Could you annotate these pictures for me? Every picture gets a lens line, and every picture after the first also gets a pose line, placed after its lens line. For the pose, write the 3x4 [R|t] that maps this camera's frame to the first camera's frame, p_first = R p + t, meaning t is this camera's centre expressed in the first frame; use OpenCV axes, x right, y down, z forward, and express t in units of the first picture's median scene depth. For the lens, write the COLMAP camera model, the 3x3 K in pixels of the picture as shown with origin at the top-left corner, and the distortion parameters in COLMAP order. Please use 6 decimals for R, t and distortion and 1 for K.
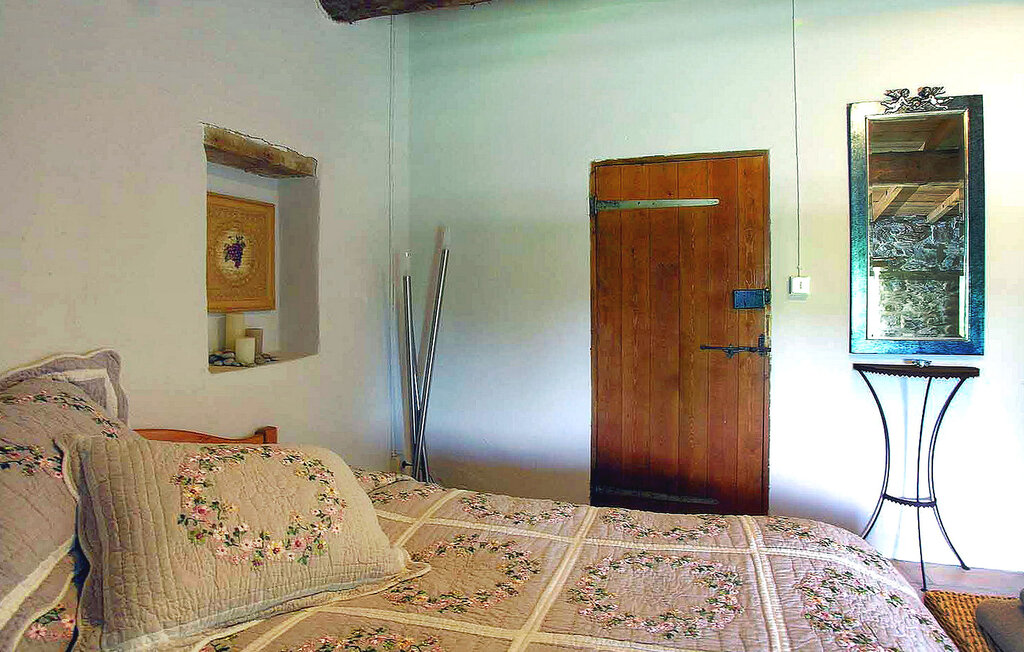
lens RADIAL K [[572.5, 0, 512.1], [0, 572.5, 282.5], [0, 0, 1]] dist [-0.076220, 0.000964]
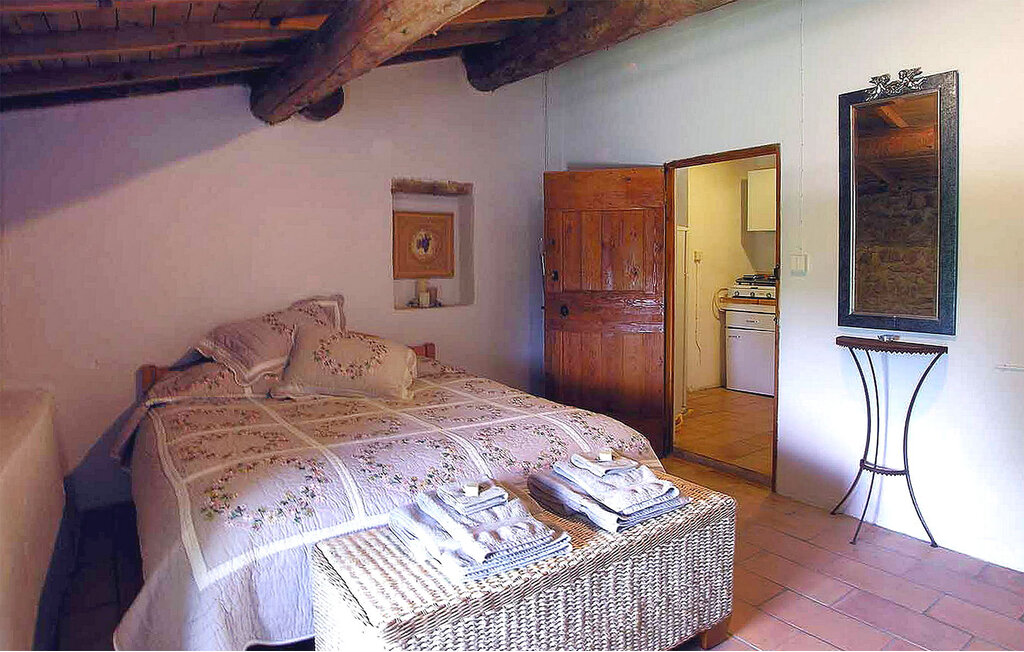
lens RADIAL K [[572.5, 0, 512.1], [0, 572.5, 282.5], [0, 0, 1]] dist [-0.076220, 0.000964]
pose [[0.812382, 0.021385, -0.582733, 0.777974], [0.000689, 0.999291, 0.037632, -0.000065], [0.583125, -0.030973, 0.811792, -0.277939]]
